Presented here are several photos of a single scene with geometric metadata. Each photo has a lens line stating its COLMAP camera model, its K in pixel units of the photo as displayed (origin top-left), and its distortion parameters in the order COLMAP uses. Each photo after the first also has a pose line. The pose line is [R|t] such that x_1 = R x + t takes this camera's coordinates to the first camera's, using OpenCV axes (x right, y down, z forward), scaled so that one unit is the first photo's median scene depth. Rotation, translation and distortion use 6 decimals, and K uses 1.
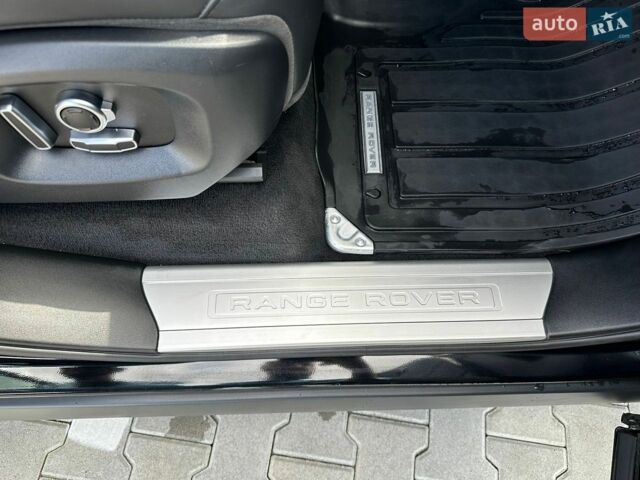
lens RADIAL K [[448.7, 0, 317.1], [0, 448.7, 244.8], [0, 0, 1]] dist [0.047327, -0.058370]
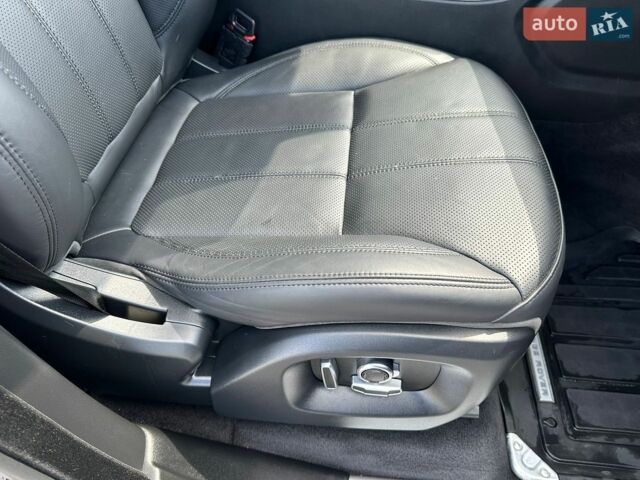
lens RADIAL K [[448.7, 0, 316.7], [0, 448.7, 244.8], [0, 0, 1]] dist [0.047327, -0.058370]
pose [[0.992827, 0.070449, -0.096601, -0.361281], [-0.095904, 0.951724, -0.291589, -0.149338], [0.071395, 0.298762, 0.951653, -0.219842]]
